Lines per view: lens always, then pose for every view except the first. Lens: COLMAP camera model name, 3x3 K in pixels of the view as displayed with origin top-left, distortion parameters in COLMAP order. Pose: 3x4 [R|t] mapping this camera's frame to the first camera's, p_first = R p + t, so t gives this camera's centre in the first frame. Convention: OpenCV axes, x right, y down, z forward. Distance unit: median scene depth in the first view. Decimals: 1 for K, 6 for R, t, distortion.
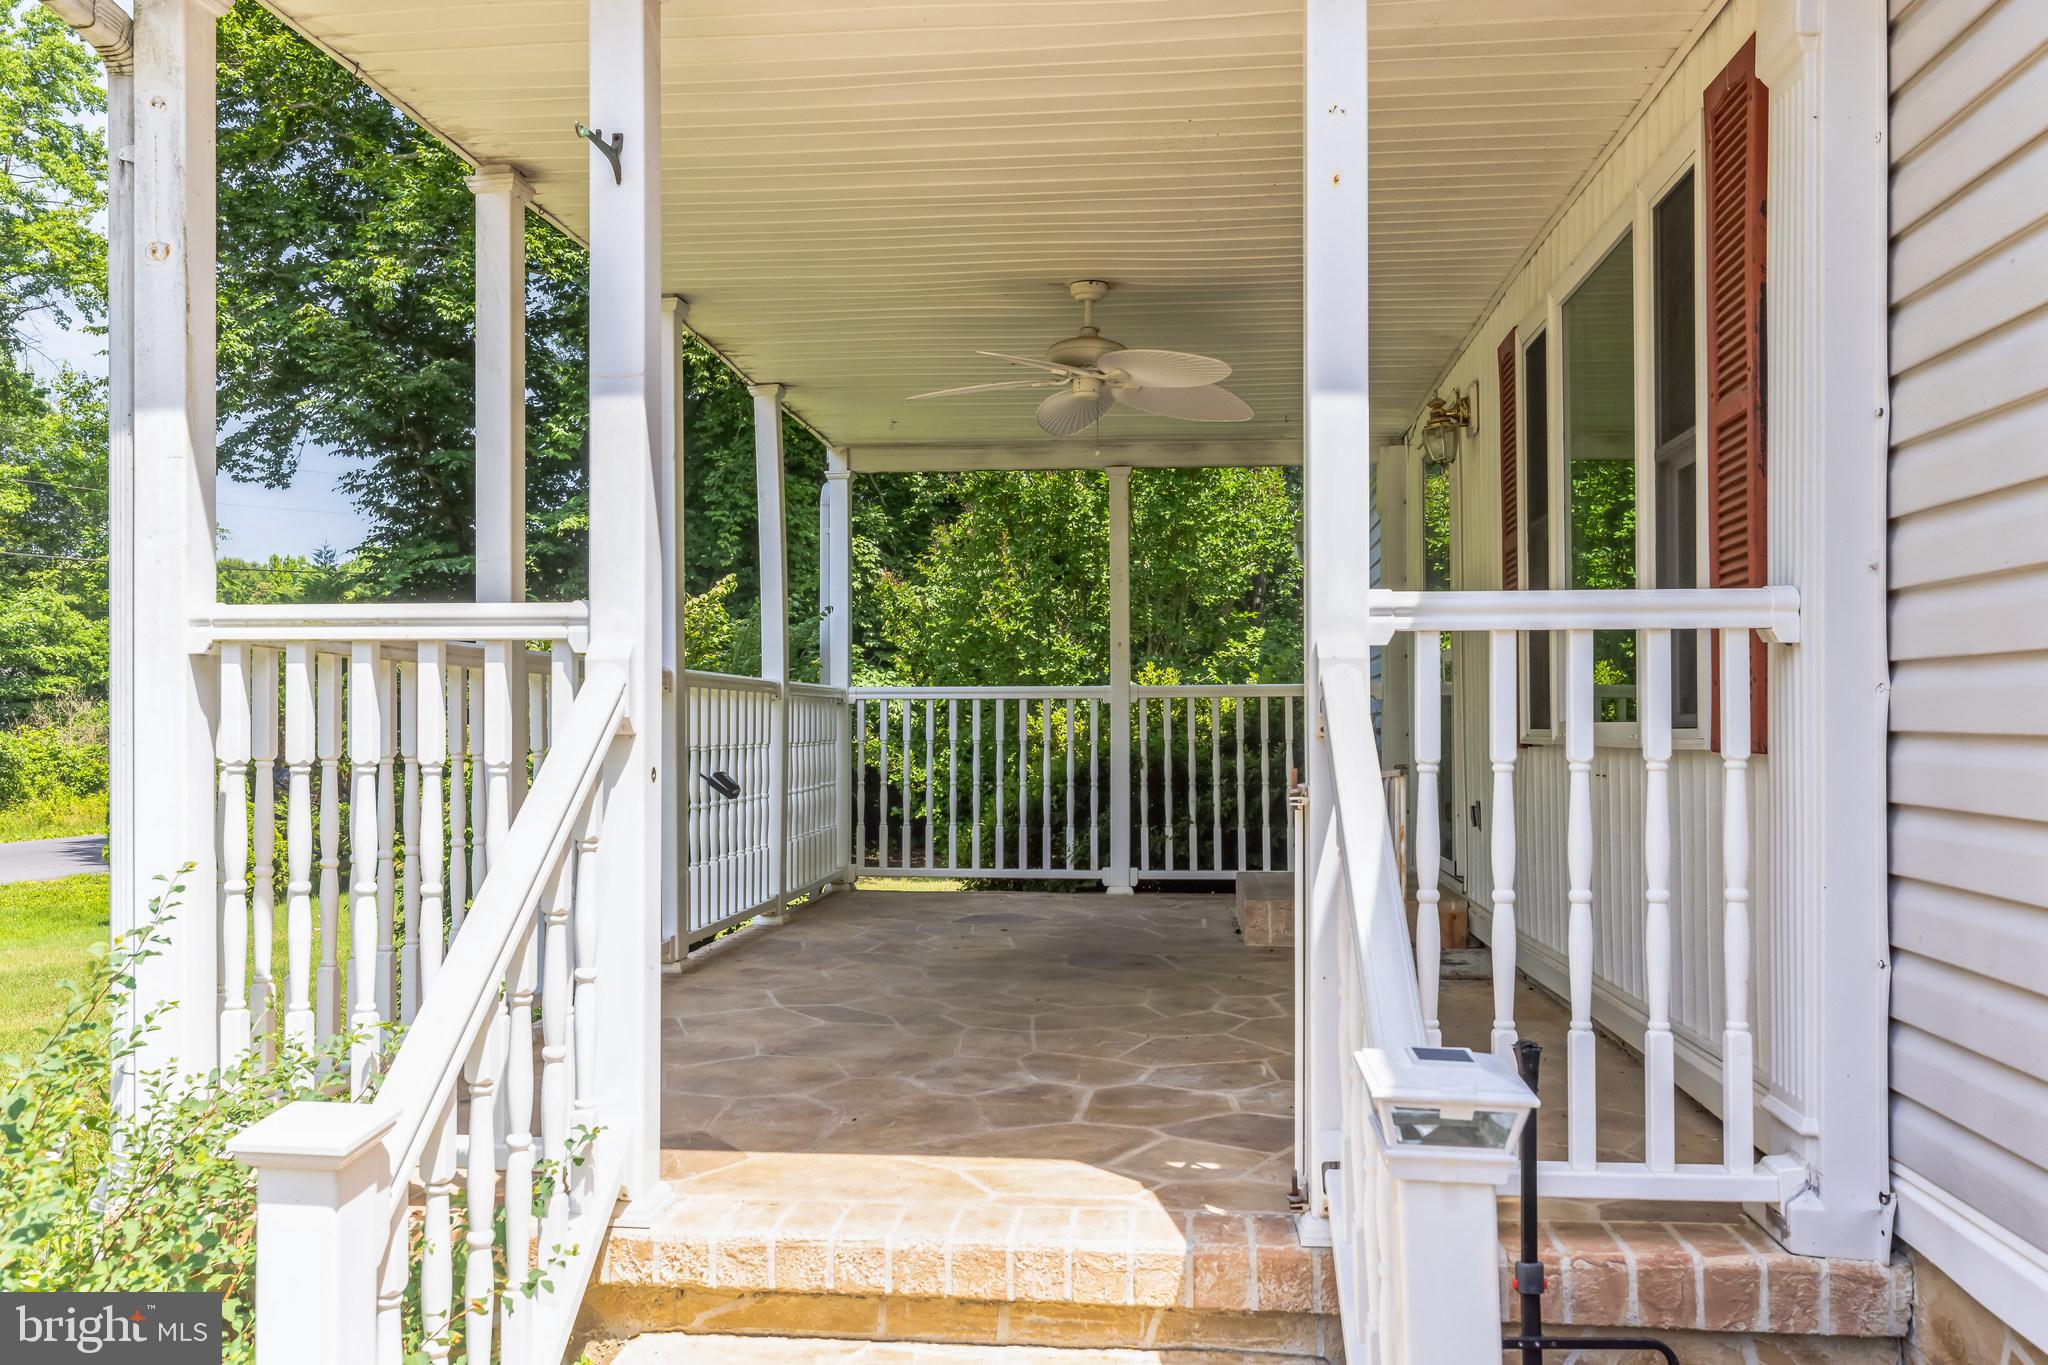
lens RADIAL K [[1628.9, 0, 1021.0], [0, 1628.9, 690.5], [0, 0, 1]] dist [-0.000988, 0.004313]
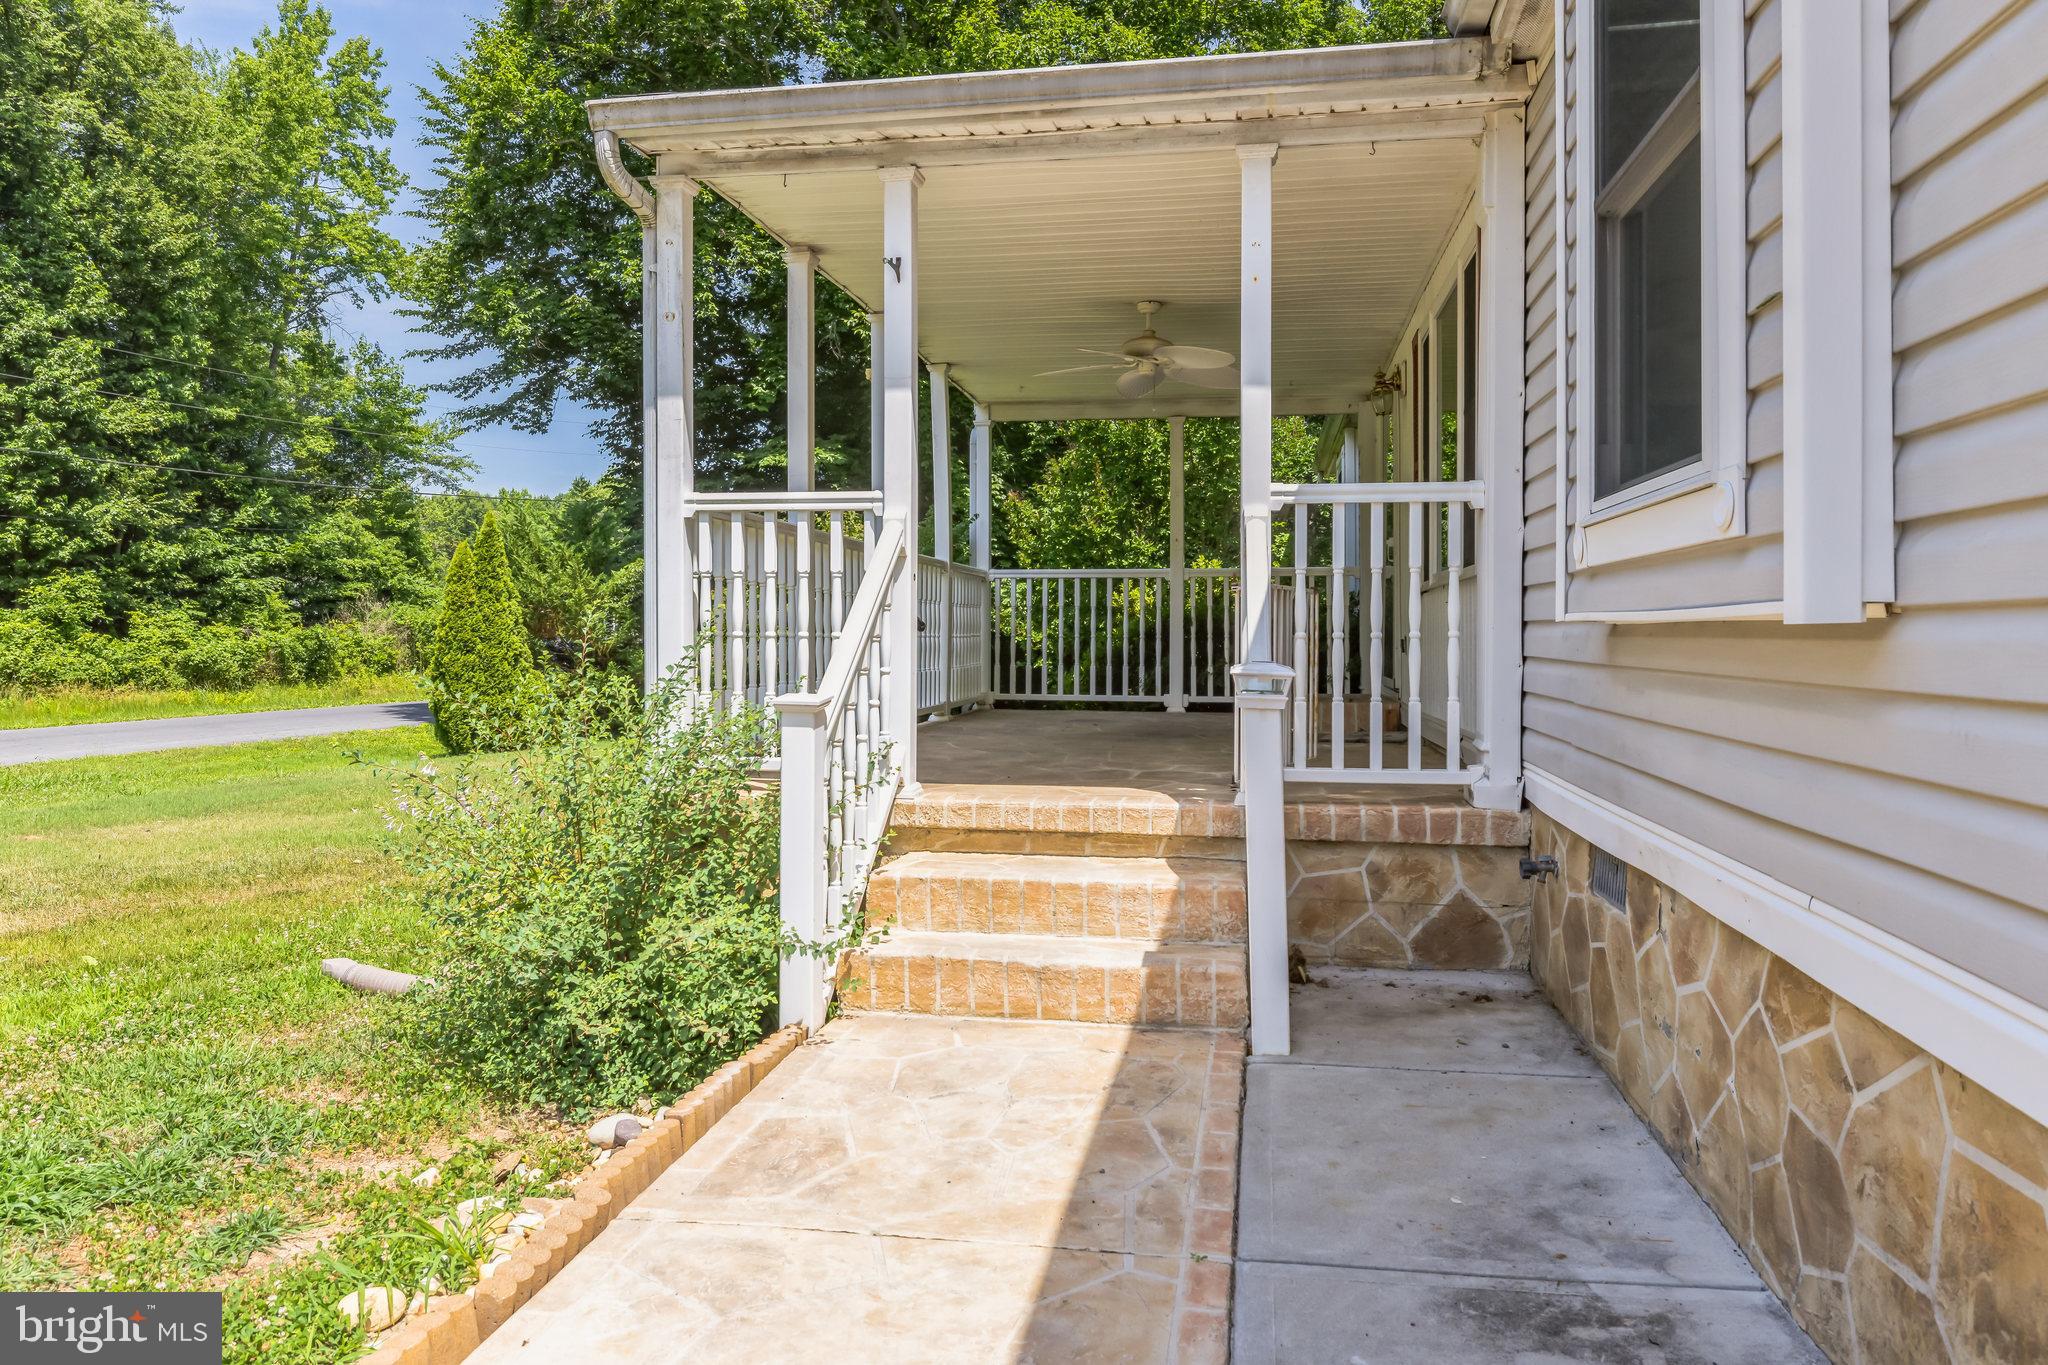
lens RADIAL K [[1385.0, 0, 1033.7], [0, 1385.0, 621.0], [0, 0, 1]] dist [0.003222, 0.003595]
pose [[0.998210, 0.004132, -0.059658, 0.006777], [-0.003396, 0.999917, 0.012443, 0.025318], [0.059704, -0.012218, 0.998141, -0.208875]]
